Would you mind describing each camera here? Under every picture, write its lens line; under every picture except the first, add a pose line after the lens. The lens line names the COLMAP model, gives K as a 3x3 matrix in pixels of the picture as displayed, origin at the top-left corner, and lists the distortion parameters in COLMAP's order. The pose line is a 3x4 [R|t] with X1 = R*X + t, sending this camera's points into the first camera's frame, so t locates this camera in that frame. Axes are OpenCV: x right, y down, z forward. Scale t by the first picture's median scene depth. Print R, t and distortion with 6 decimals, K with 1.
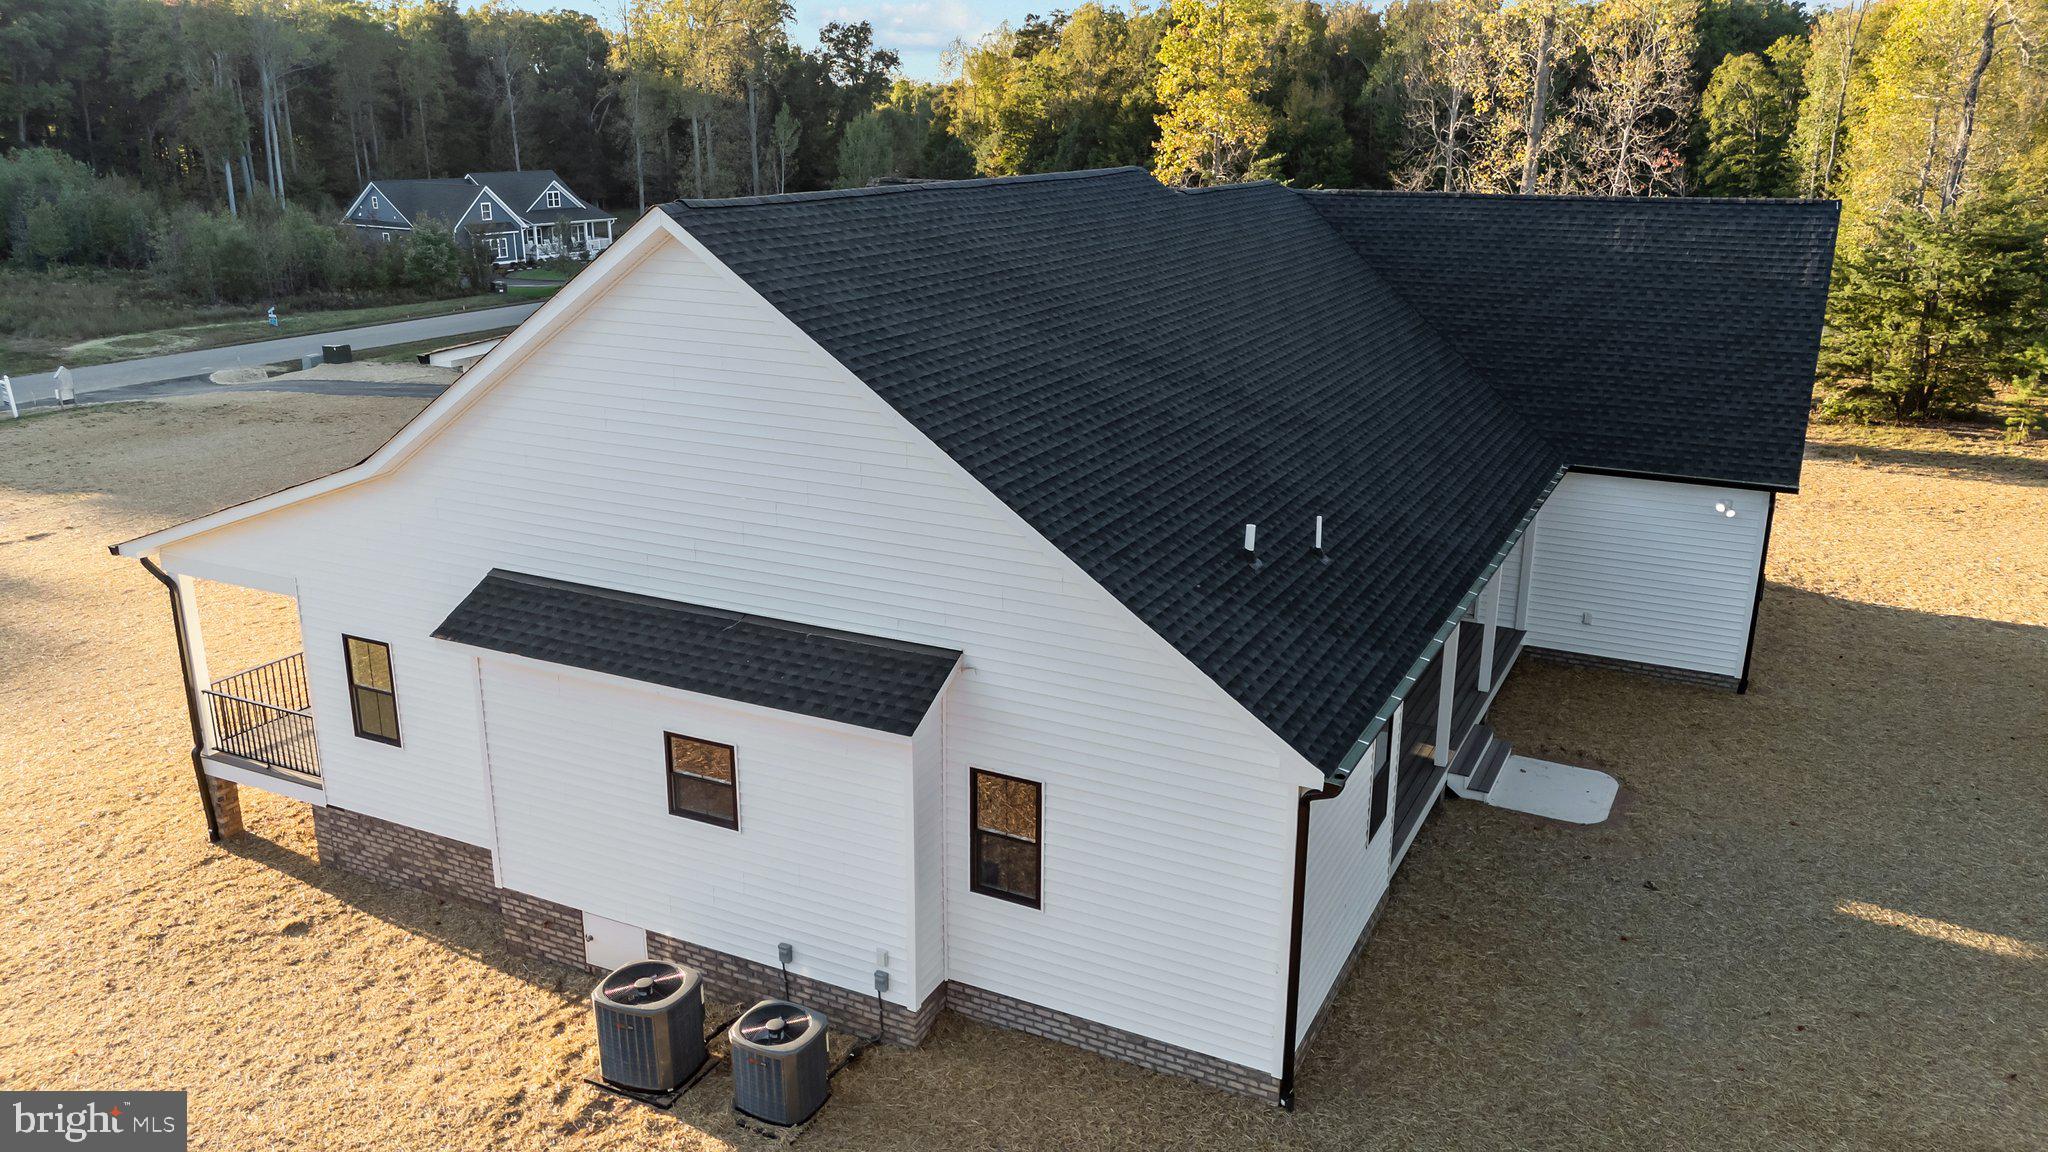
lens RADIAL K [[1532.2, 0, 1024.0], [0, 1532.2, 576.0], [0, 0, 1]] dist [0.071049, -0.076207]
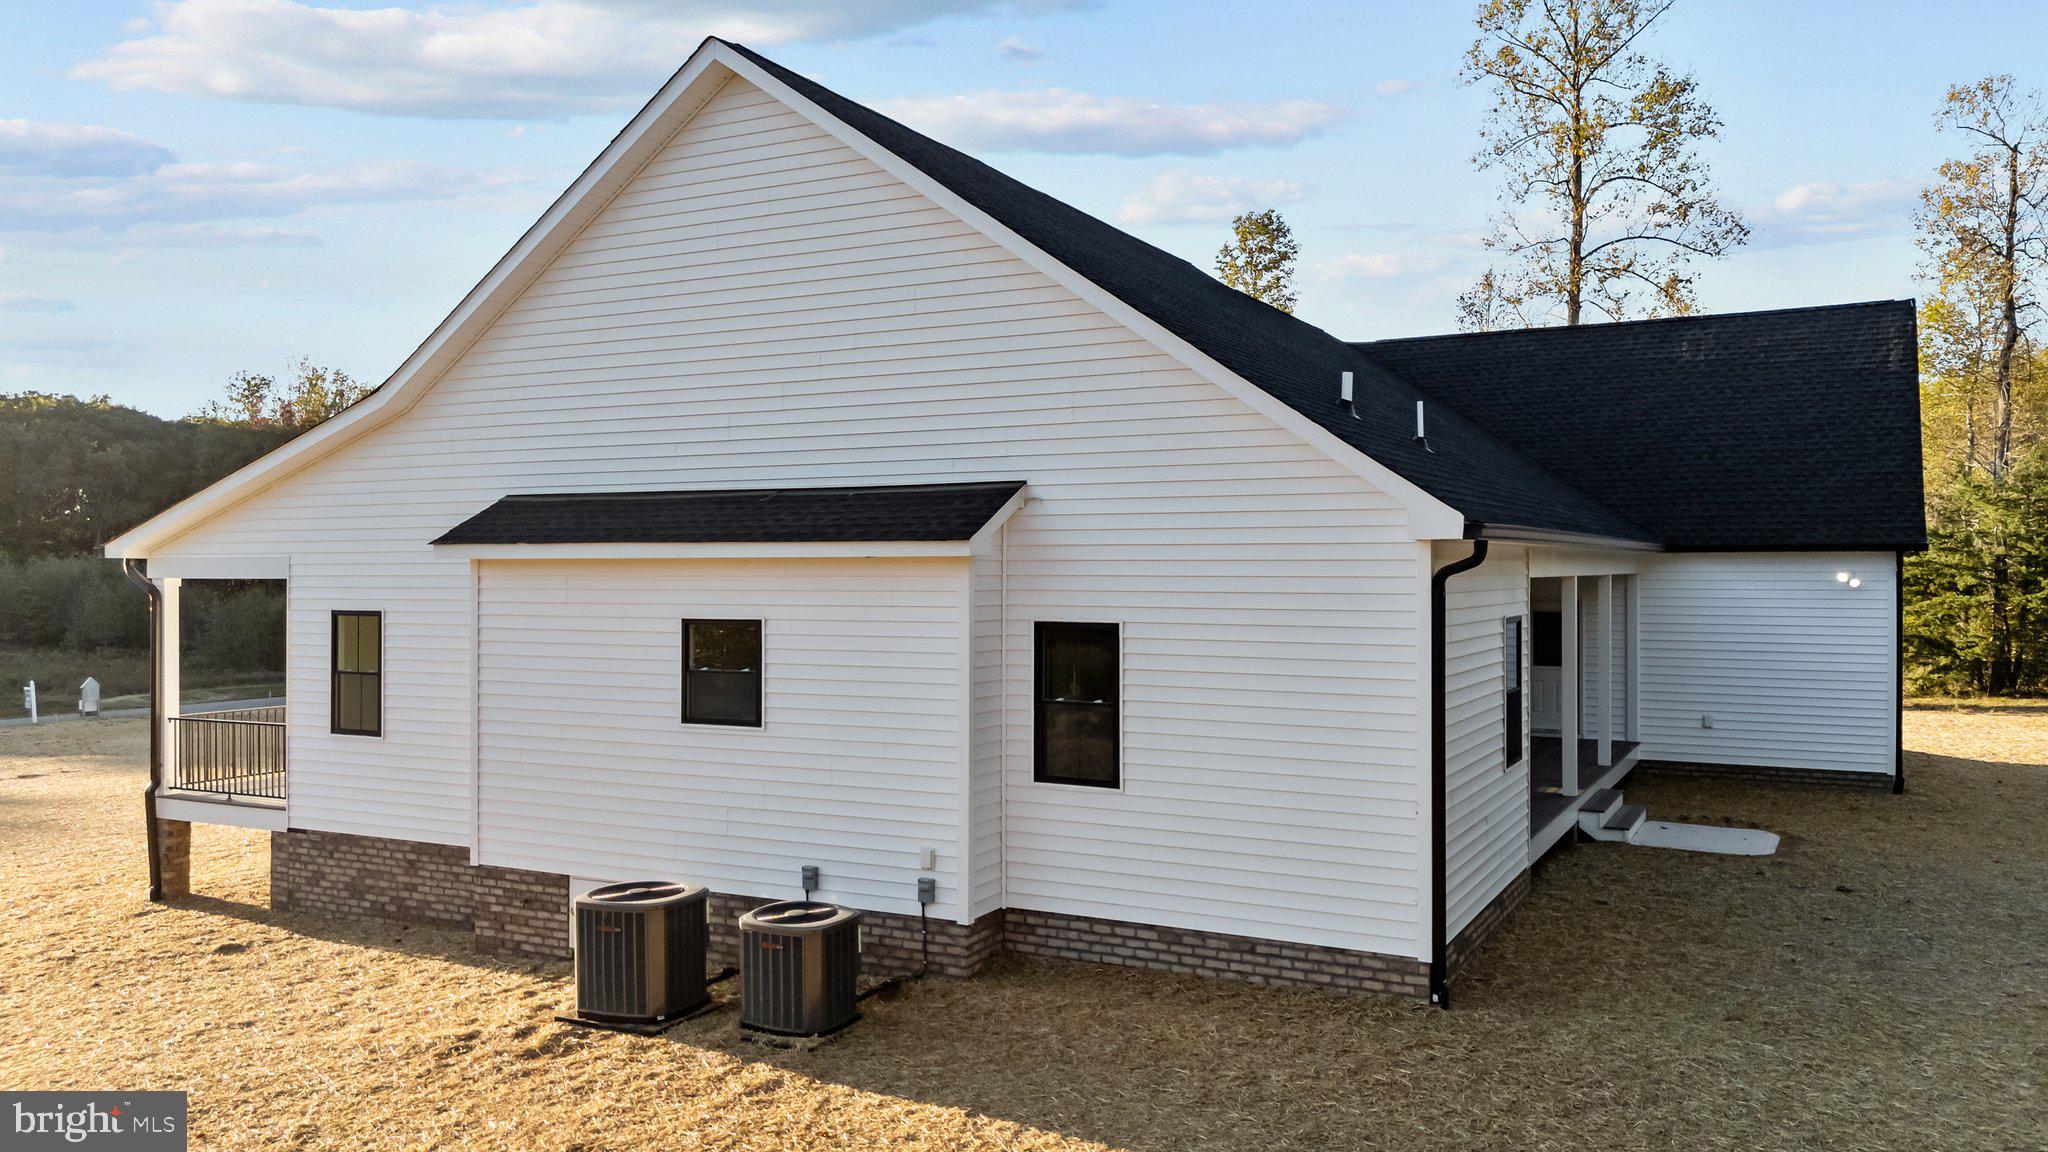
lens RADIAL K [[1538.1, 0, 1024.0], [0, 1538.1, 576.0], [0, 0, 1]] dist [0.072998, -0.078452]
pose [[0.999799, -0.003812, -0.019681, -0.022900], [-0.002208, 0.954836, -0.297126, 0.335808], [0.019924, 0.297109, 0.954636, 0.161238]]
